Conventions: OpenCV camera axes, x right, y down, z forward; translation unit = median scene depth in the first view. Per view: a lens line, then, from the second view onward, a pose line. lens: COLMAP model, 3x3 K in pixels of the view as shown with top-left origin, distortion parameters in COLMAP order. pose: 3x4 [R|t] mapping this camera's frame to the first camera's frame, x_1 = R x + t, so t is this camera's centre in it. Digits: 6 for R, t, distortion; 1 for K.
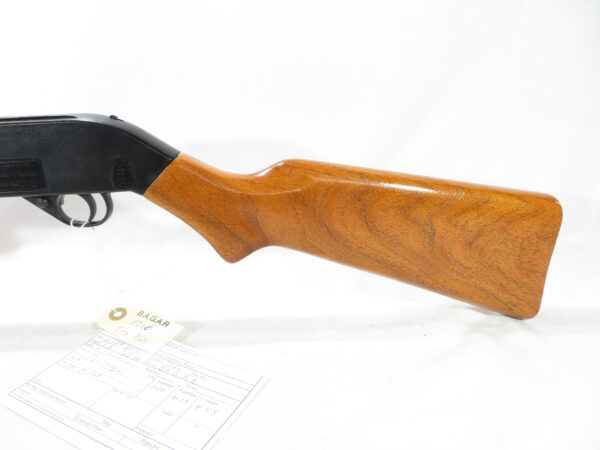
lens RADIAL K [[439.1, 0, 301.0], [0, 439.1, 224.2], [0, 0, 1]] dist [-0.008293, 0.006503]
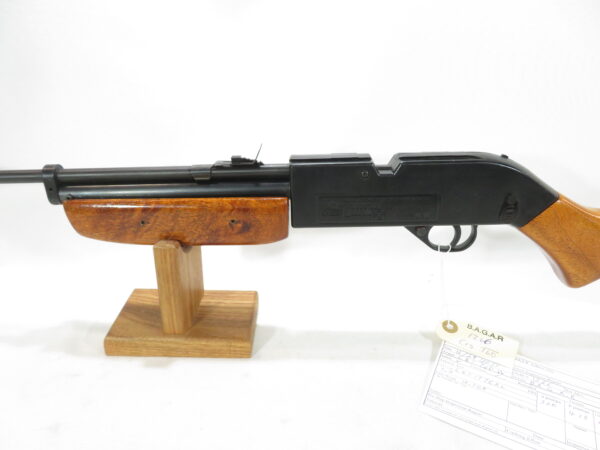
lens RADIAL K [[439.1, 0, 294.2], [0, 439.1, 224.6], [0, 0, 1]] dist [-0.008293, 0.006503]
pose [[0.999184, 0.031860, -0.024819, -0.857840], [-0.029636, 0.995911, 0.085346, -0.145510], [0.027437, -0.084541, 0.996042, -0.096628]]
